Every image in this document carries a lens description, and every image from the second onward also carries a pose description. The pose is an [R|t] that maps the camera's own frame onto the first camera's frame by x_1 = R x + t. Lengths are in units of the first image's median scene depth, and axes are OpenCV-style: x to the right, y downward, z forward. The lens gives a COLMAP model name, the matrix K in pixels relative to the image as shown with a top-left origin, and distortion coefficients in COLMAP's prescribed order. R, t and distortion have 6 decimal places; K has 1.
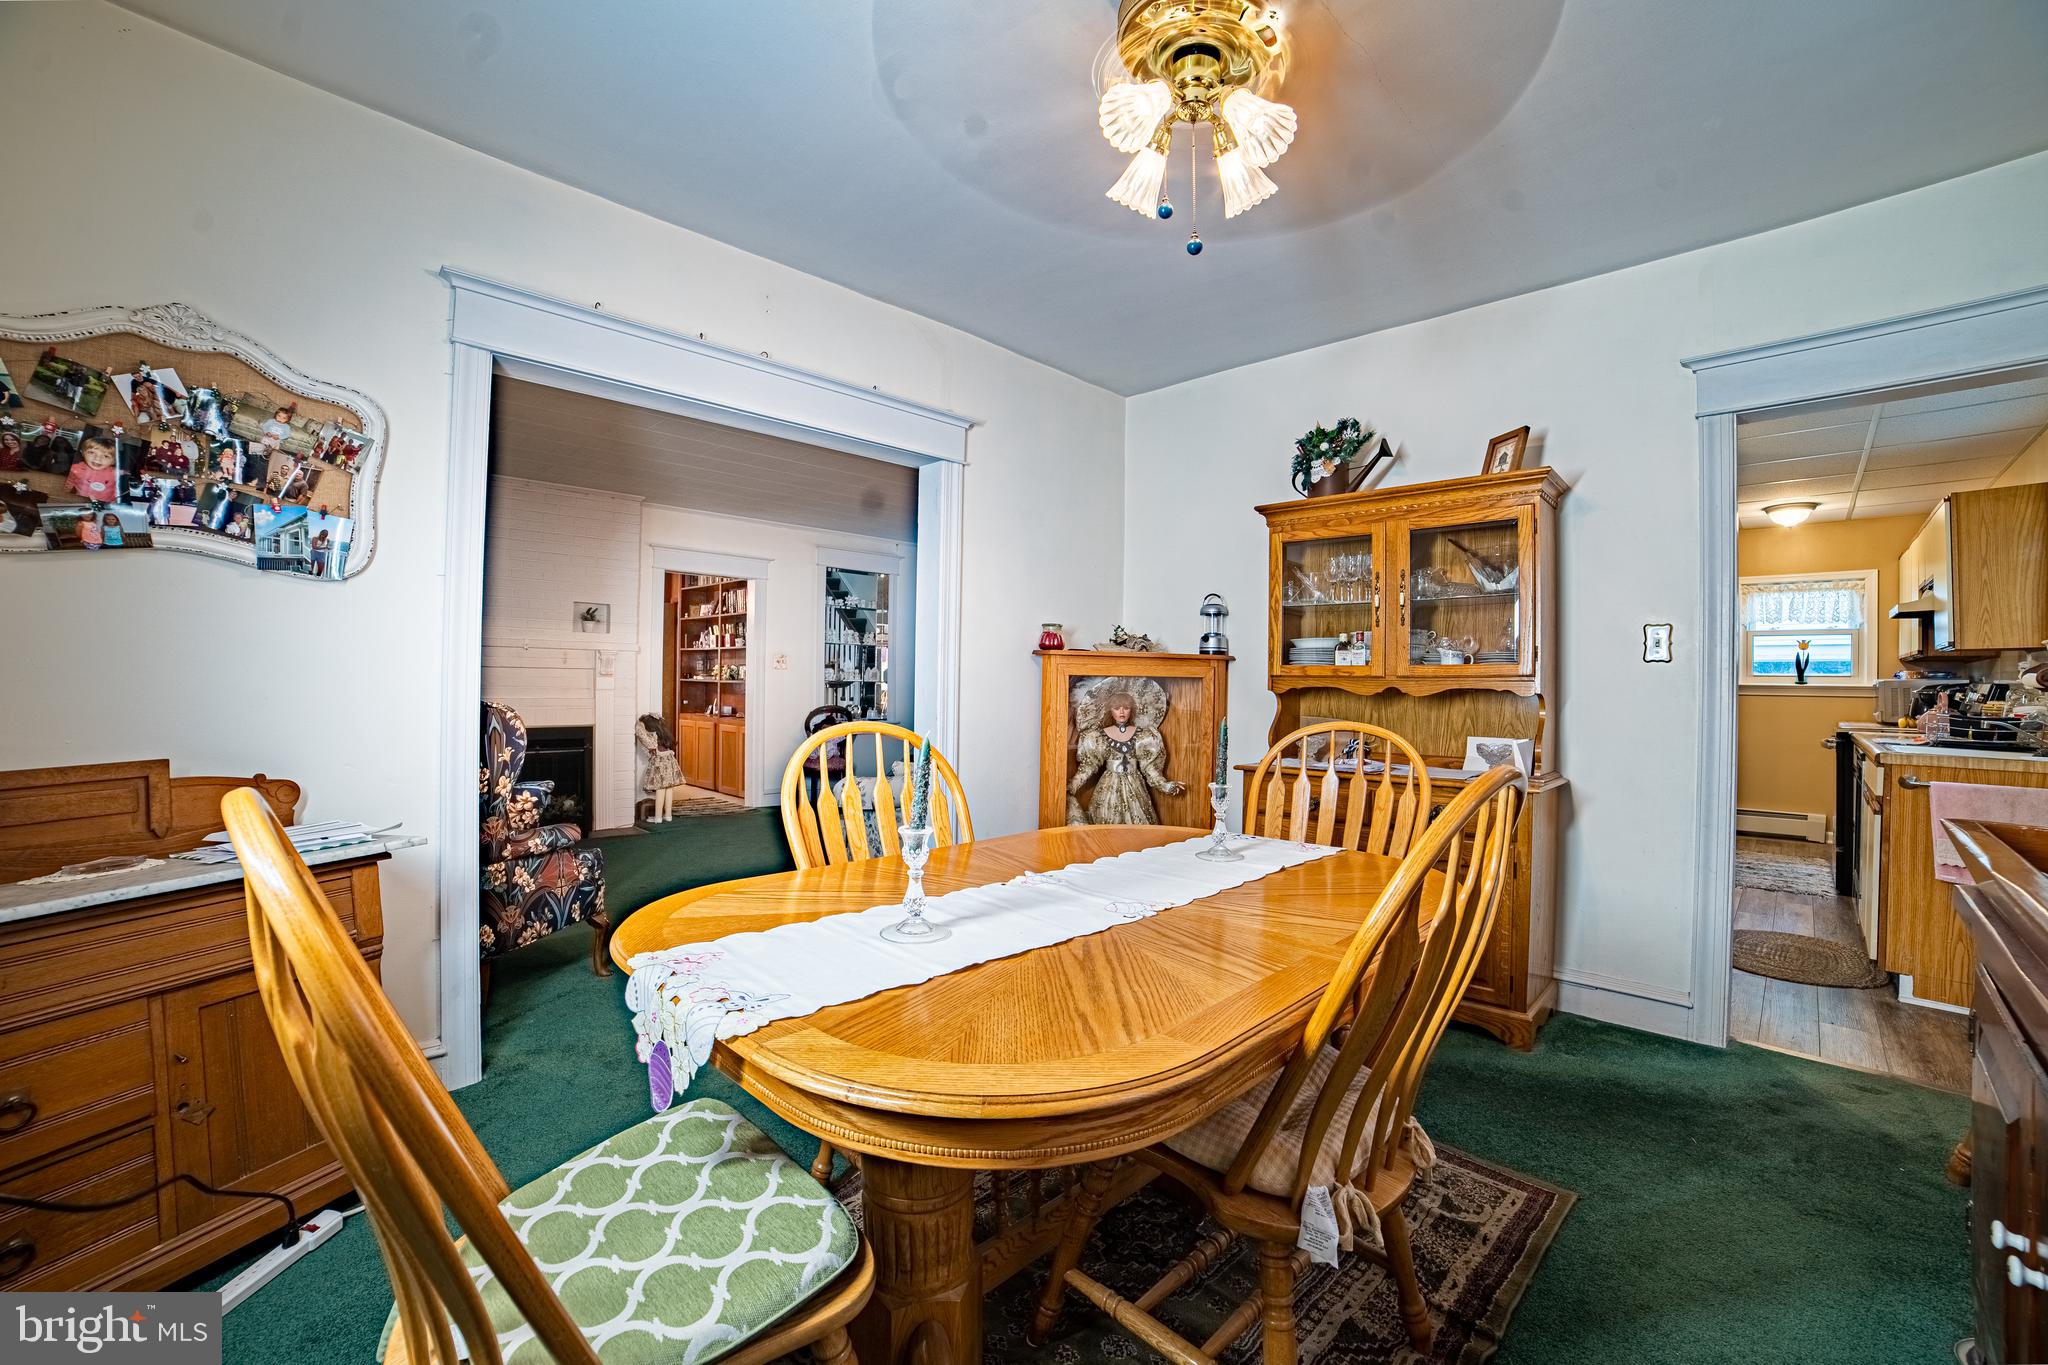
lens RADIAL K [[848.8, 0, 1024.0], [0, 848.8, 682.5], [0, 0, 1]] dist [-0.088875, 0.028402]
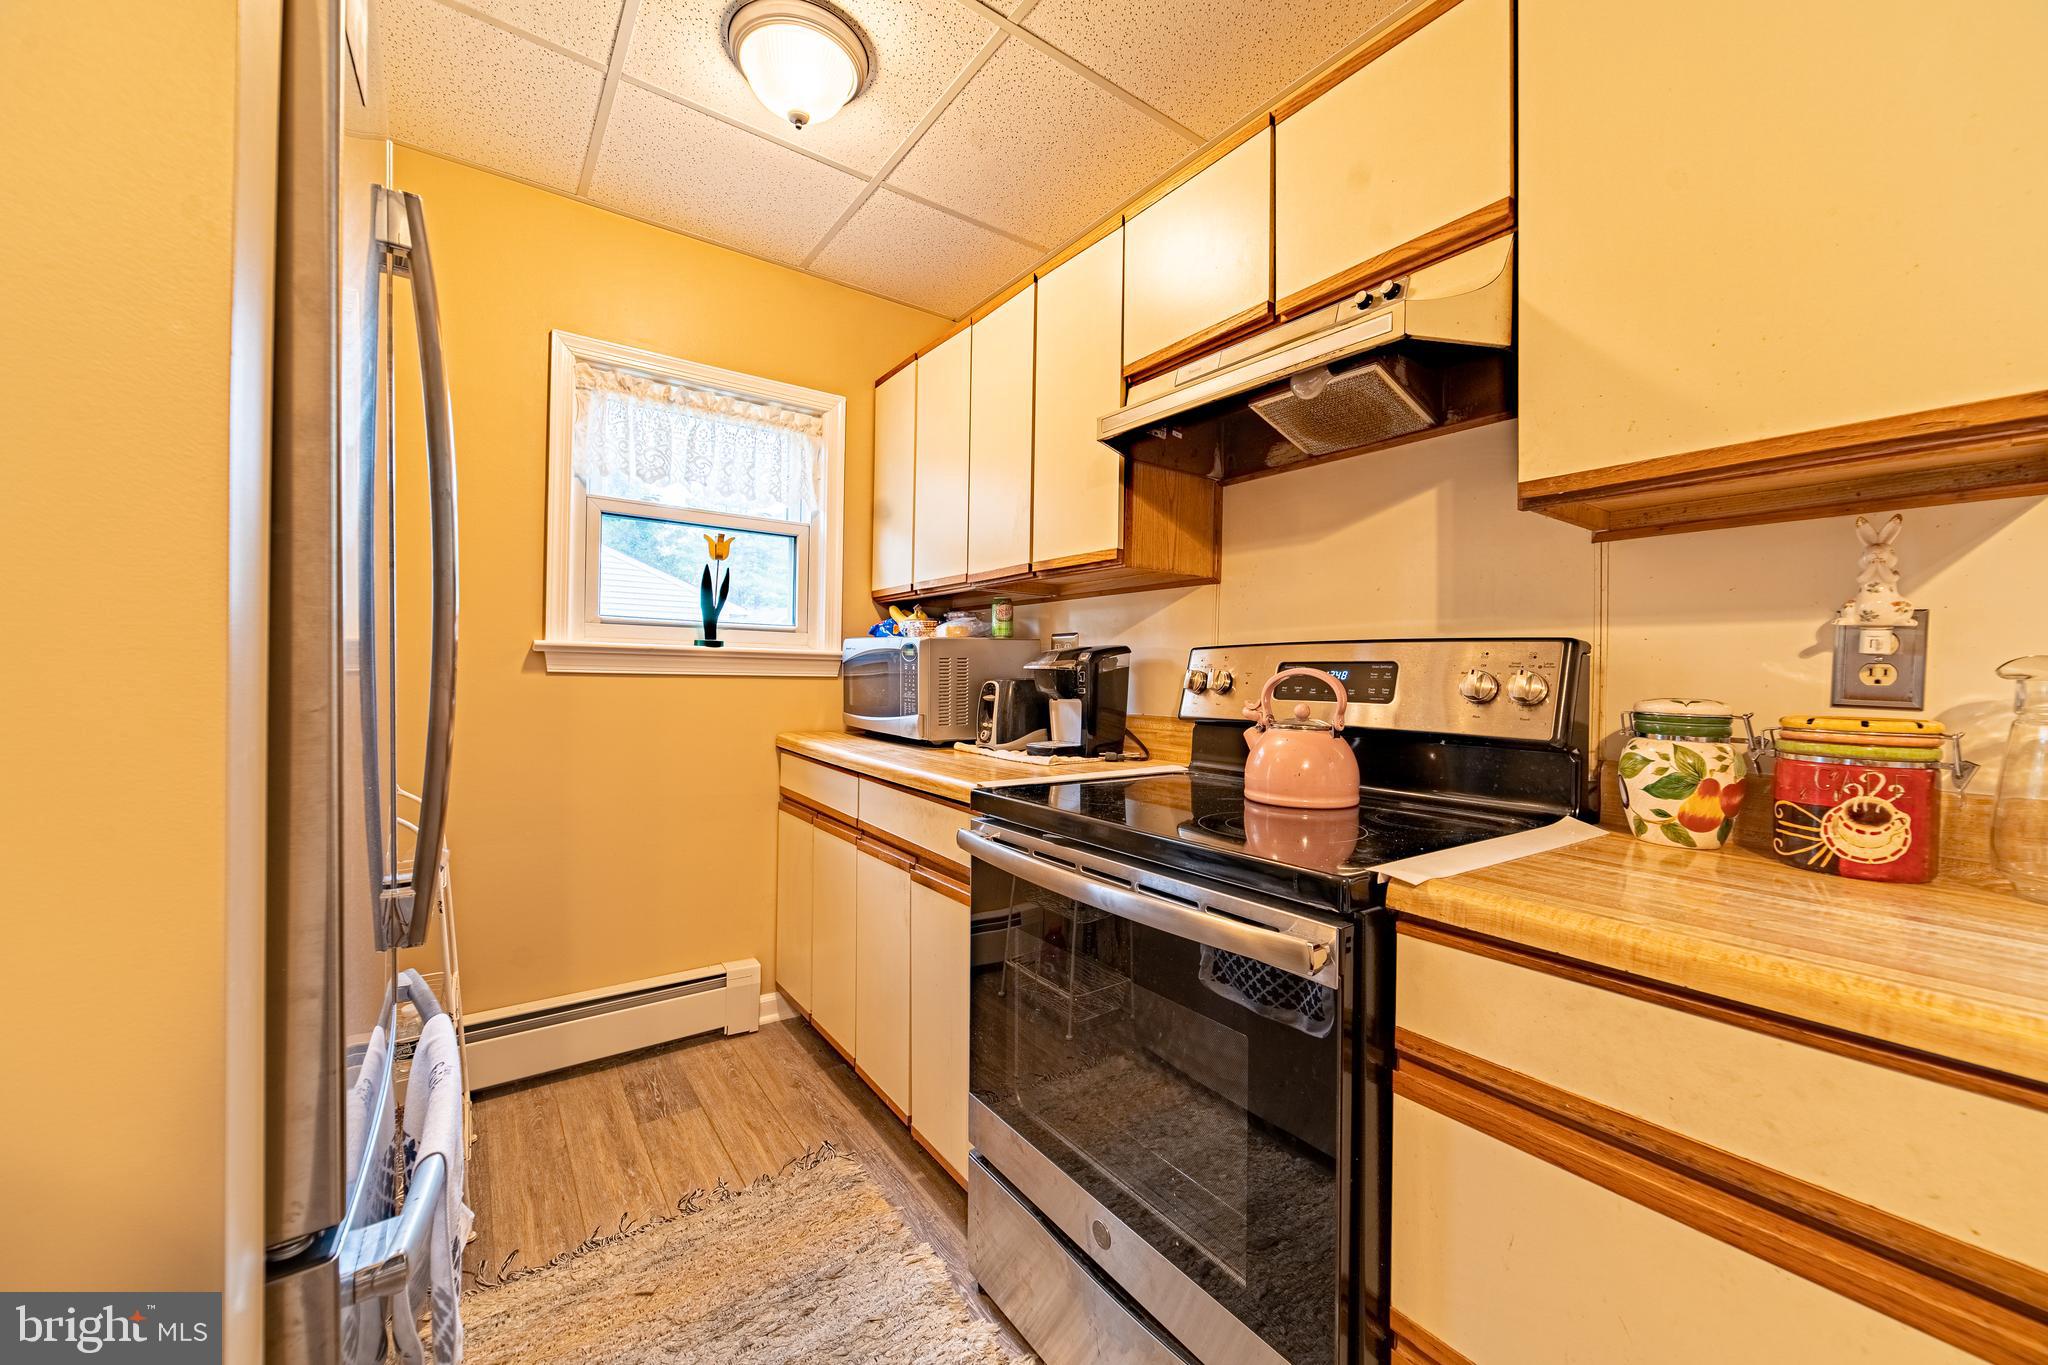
lens RADIAL K [[781.5, 0, 1024.0], [0, 781.5, 682.5], [0, 0, 1]] dist [-0.001546, 0.000145]
pose [[0.173445, -0.015870, 0.984716, 0.835046], [-0.012000, 0.999762, 0.018227, 0.014918], [-0.984771, -0.014978, 0.173213, 1.054588]]
